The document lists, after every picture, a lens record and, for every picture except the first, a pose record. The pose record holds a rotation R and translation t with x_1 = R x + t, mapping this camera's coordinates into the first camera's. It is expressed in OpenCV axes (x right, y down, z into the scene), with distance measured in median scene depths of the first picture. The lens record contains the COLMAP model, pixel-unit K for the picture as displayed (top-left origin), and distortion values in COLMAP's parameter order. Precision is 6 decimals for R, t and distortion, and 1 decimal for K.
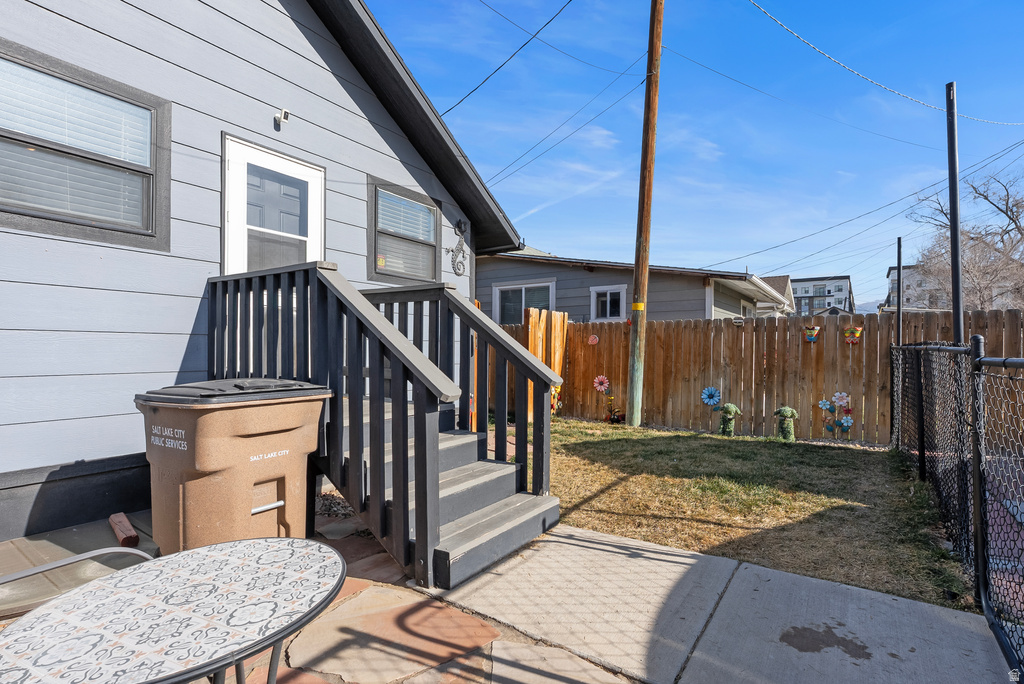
lens RADIAL K [[475.7, 0, 513.4], [0, 475.7, 348.7], [0, 0, 1]] dist [-0.003559, 0.001631]
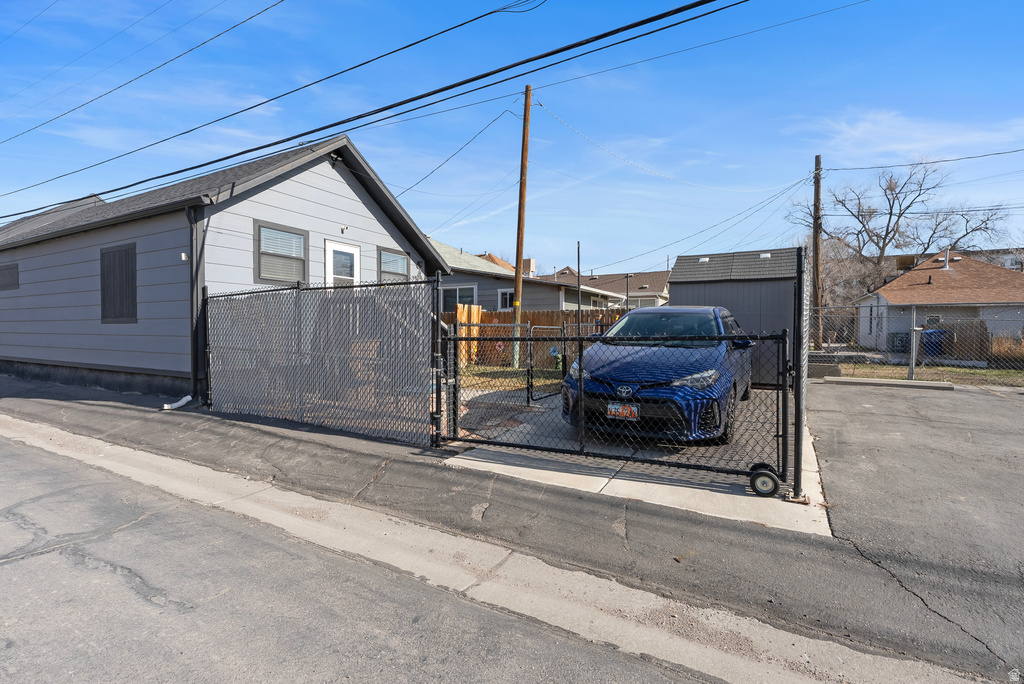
lens RADIAL K [[475.7, 0, 513.9], [0, 475.7, 338.4], [0, 0, 1]] dist [-0.003559, 0.001631]
pose [[0.994394, -0.006117, 0.105563, 0.063535], [0.003994, 0.999786, 0.020307, 0.010793], [-0.105664, -0.019771, 0.994205, -0.953214]]
